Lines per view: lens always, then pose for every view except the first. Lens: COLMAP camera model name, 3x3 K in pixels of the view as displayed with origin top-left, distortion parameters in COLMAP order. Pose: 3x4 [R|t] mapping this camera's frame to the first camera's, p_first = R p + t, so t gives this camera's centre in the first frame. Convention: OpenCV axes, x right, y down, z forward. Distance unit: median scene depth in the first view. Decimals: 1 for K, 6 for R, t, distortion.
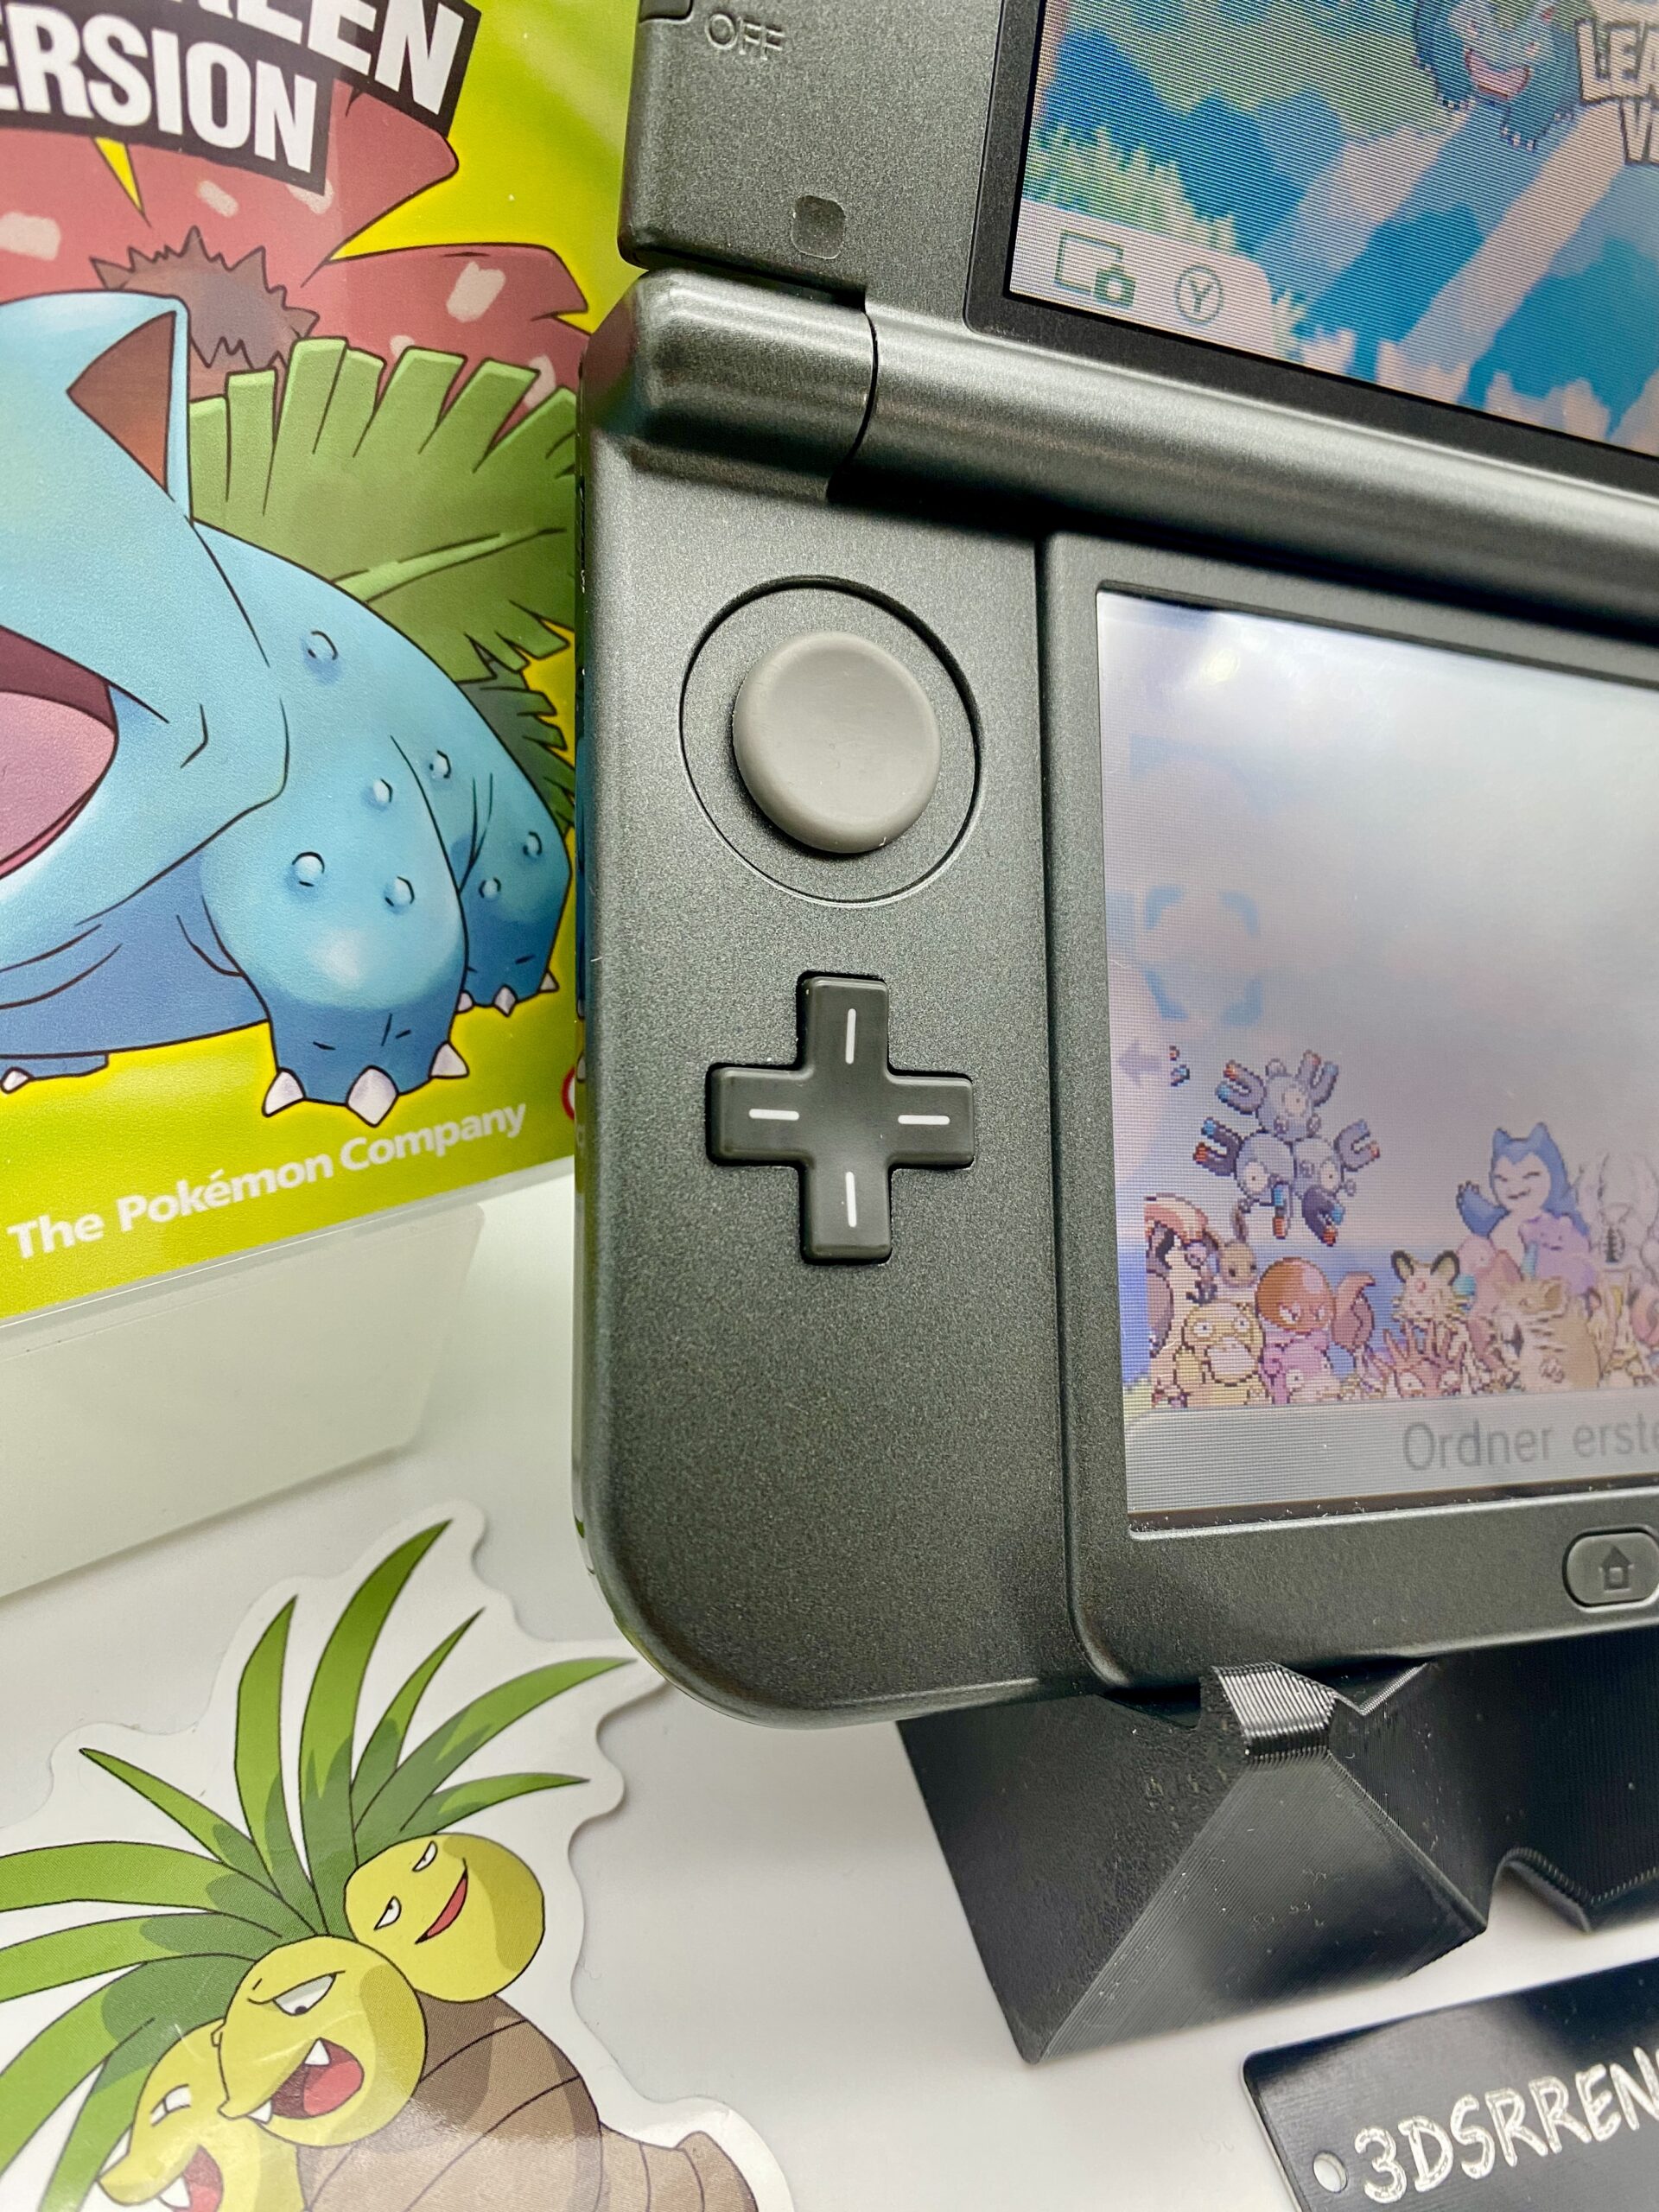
lens RADIAL K [[1758.9, 0, 852.3], [0, 1758.9, 1107.1], [0, 0, 1]] dist [-0.031012, 0.001903]
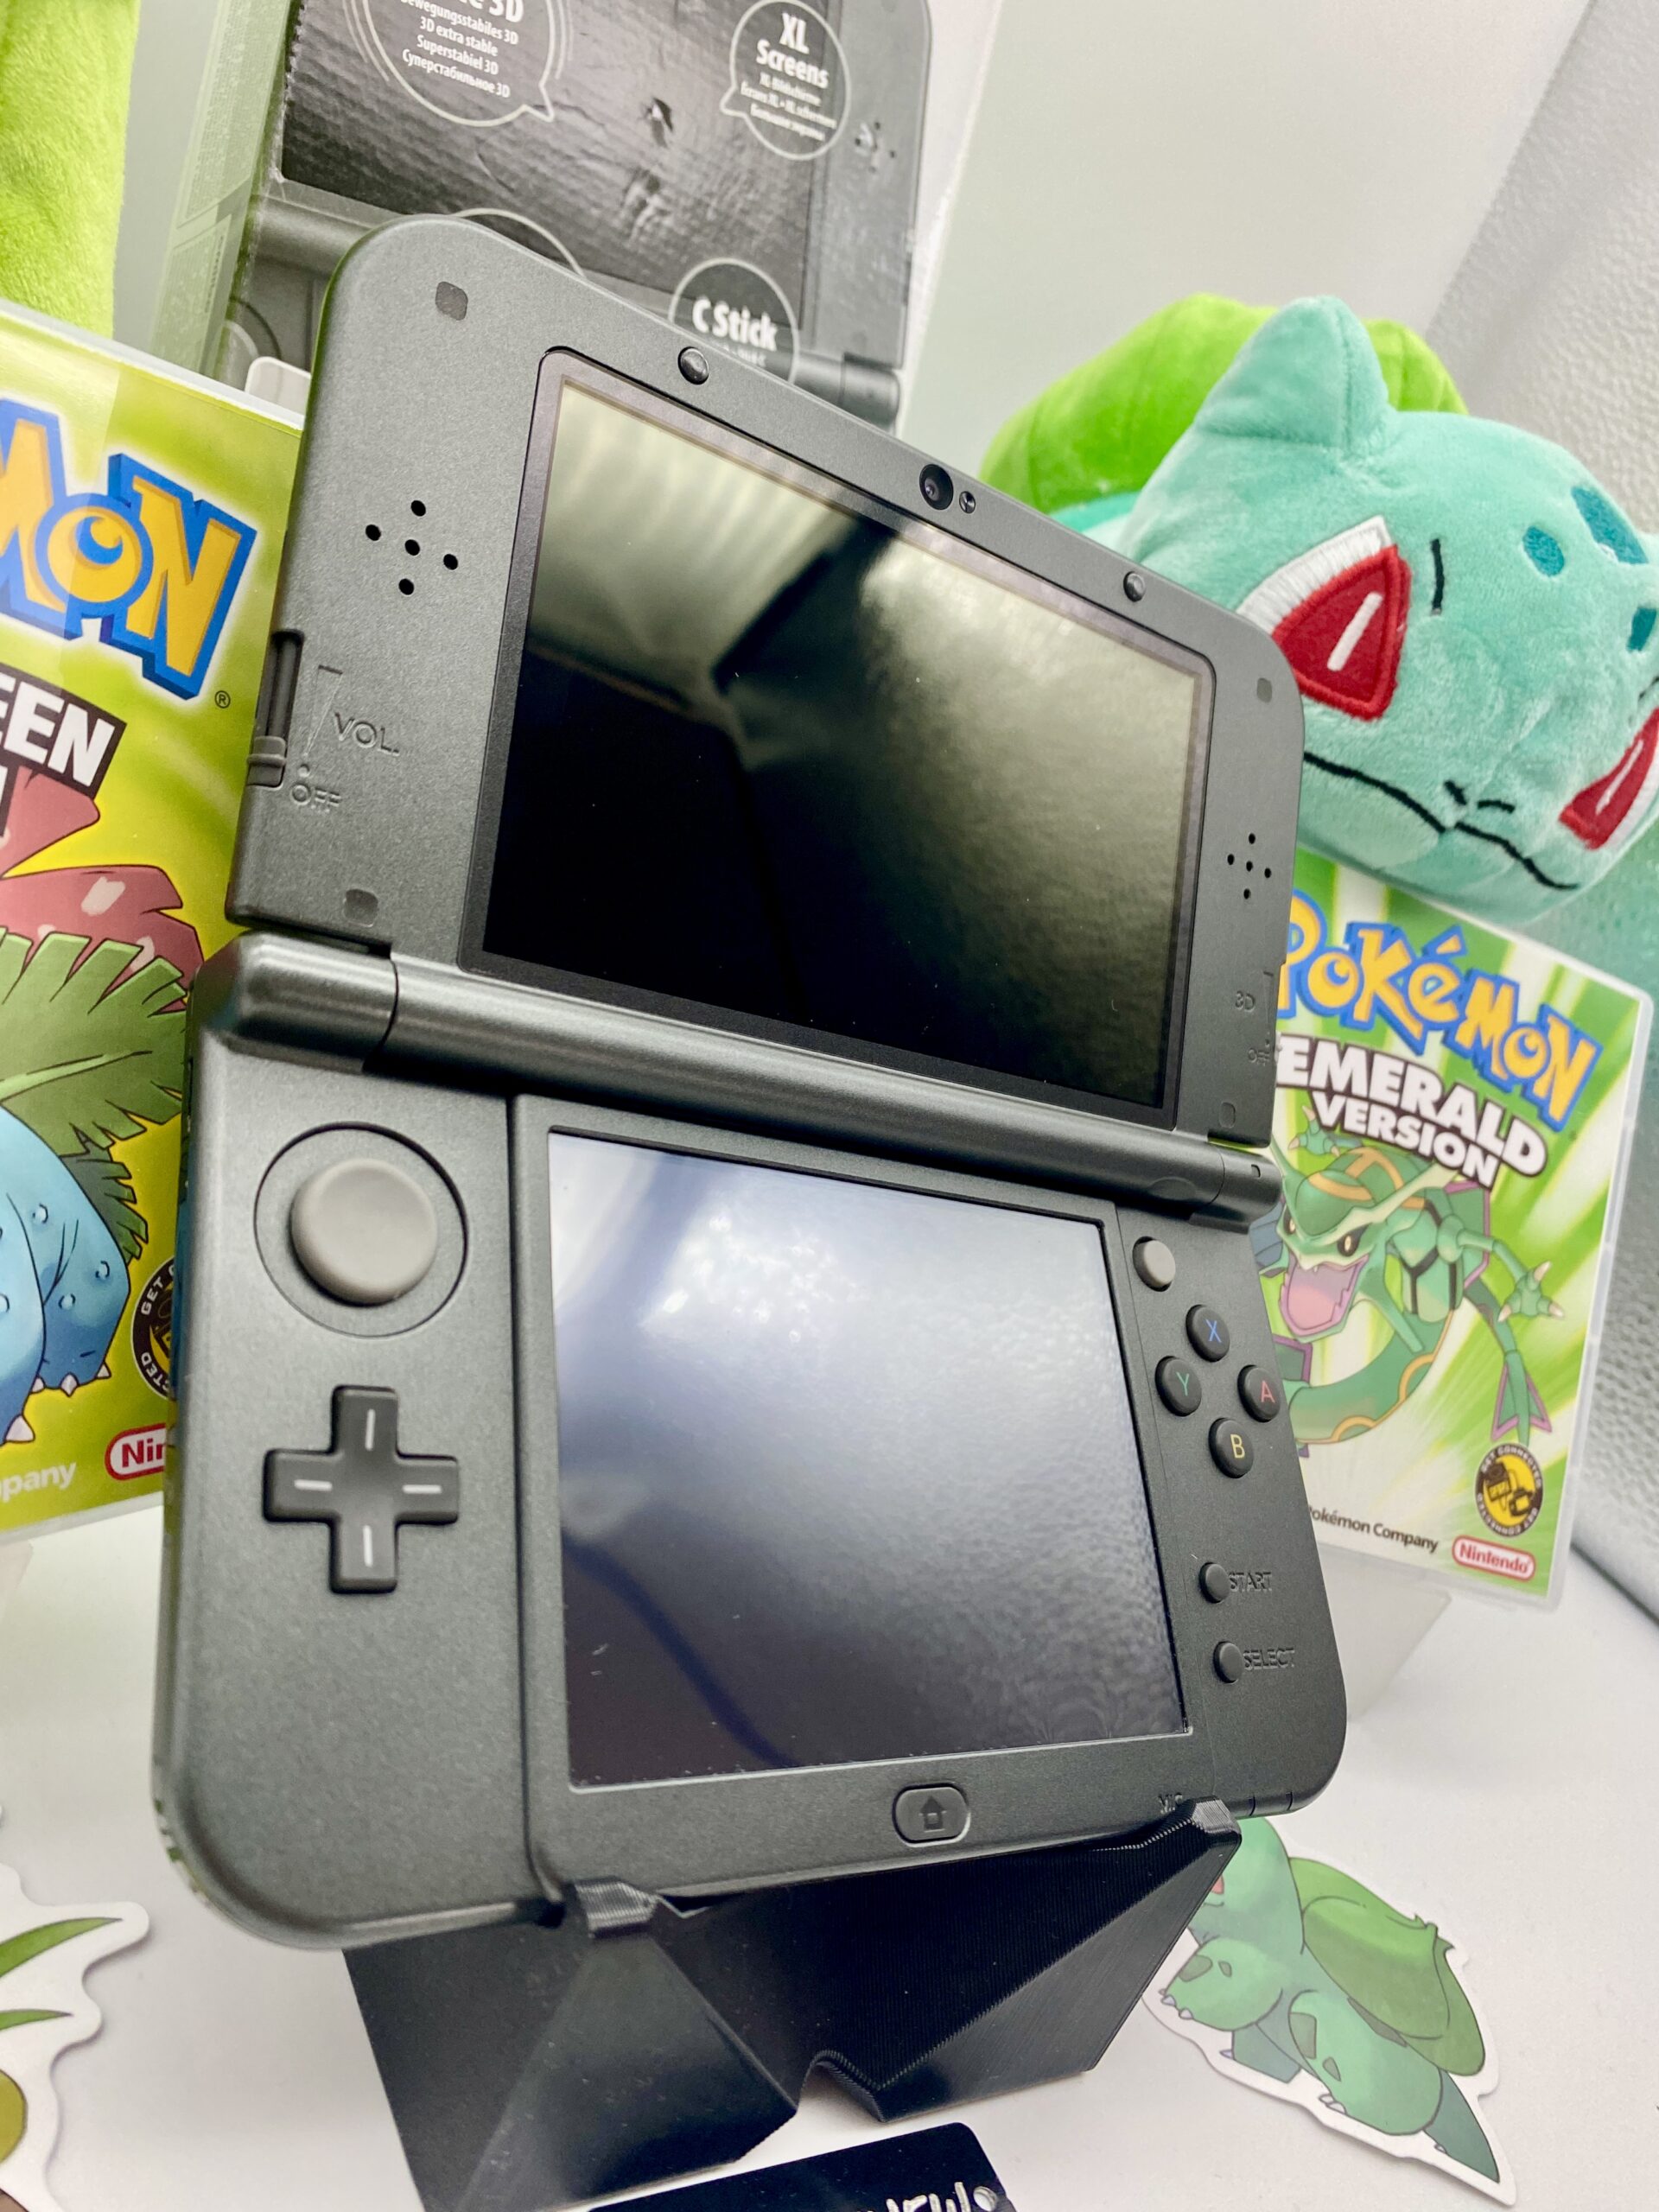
lens RADIAL K [[1751.8, 0, 871.1], [0, 1751.8, 1084.7], [0, 0, 1]] dist [0.021809, -0.040456]
pose [[0.966815, 0.066497, 0.246670, 0.054801], [-0.008655, 0.973502, -0.228513, 0.021938], [-0.255329, 0.218795, 0.941773, -0.515818]]
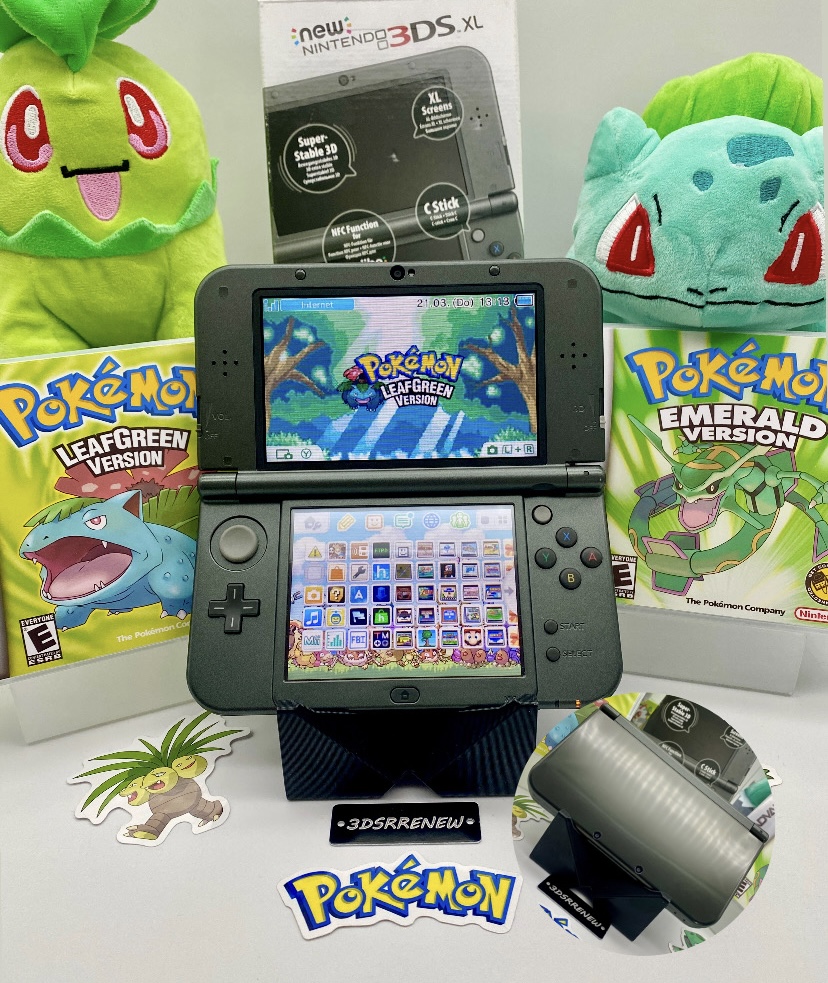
lens RADIAL K [[877.9, 0, 412.7], [0, 877.9, 485.1], [0, 0, 1]] dist [0.024637, -0.047256]
pose [[0.909966, -0.141635, -0.389745, 1.555351], [0.047548, 0.969301, -0.241236, 0.308158], [0.411948, 0.200985, 0.888766, -1.282699]]
